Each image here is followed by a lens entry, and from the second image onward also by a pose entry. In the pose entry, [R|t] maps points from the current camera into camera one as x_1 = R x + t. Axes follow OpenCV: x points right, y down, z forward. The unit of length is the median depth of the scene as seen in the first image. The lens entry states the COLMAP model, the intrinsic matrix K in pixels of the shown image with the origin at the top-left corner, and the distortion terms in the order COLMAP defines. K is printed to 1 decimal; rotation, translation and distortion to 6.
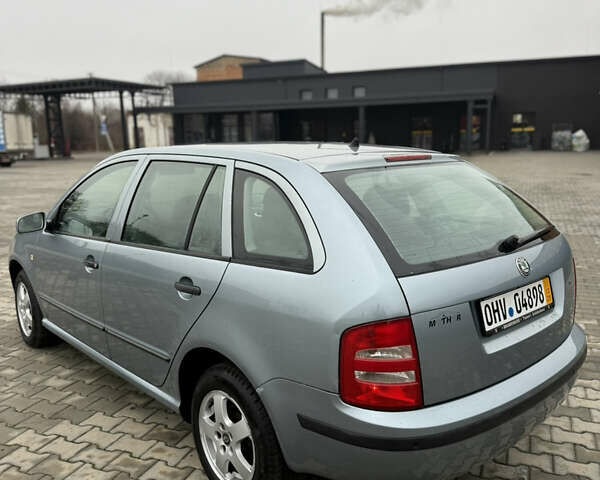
lens RADIAL K [[540.0, 0, 299.3], [0, 540.0, 241.5], [0, 0, 1]] dist [-0.000229, -0.010180]
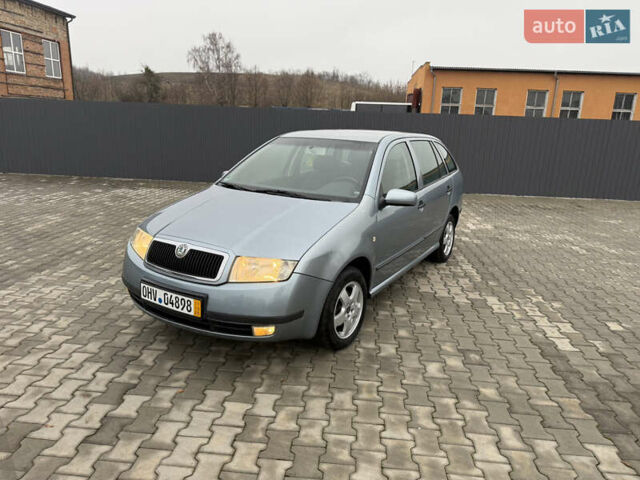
lens RADIAL K [[450.0, 0, 321.7], [0, 450.0, 236.2], [0, 0, 1]] dist [0.060828, -0.019912]
pose [[-0.285778, -0.212812, 0.934367, -1.522667], [0.141716, 0.954924, 0.260838, -0.248061], [-0.947759, 0.206956, -0.242738, 1.554271]]
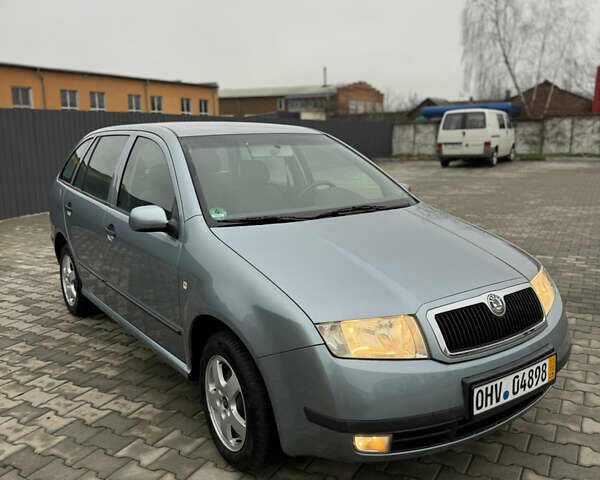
lens RADIAL K [[540.0, 0, 301.0], [0, 540.0, 241.4], [0, 0, 1]] dist [-0.000229, -0.010180]
pose [[-0.993271, 0.011912, 0.115197, -0.466741], [0.050835, 0.938592, 0.341264, -0.338365], [-0.104058, 0.344824, -0.932882, 2.216804]]
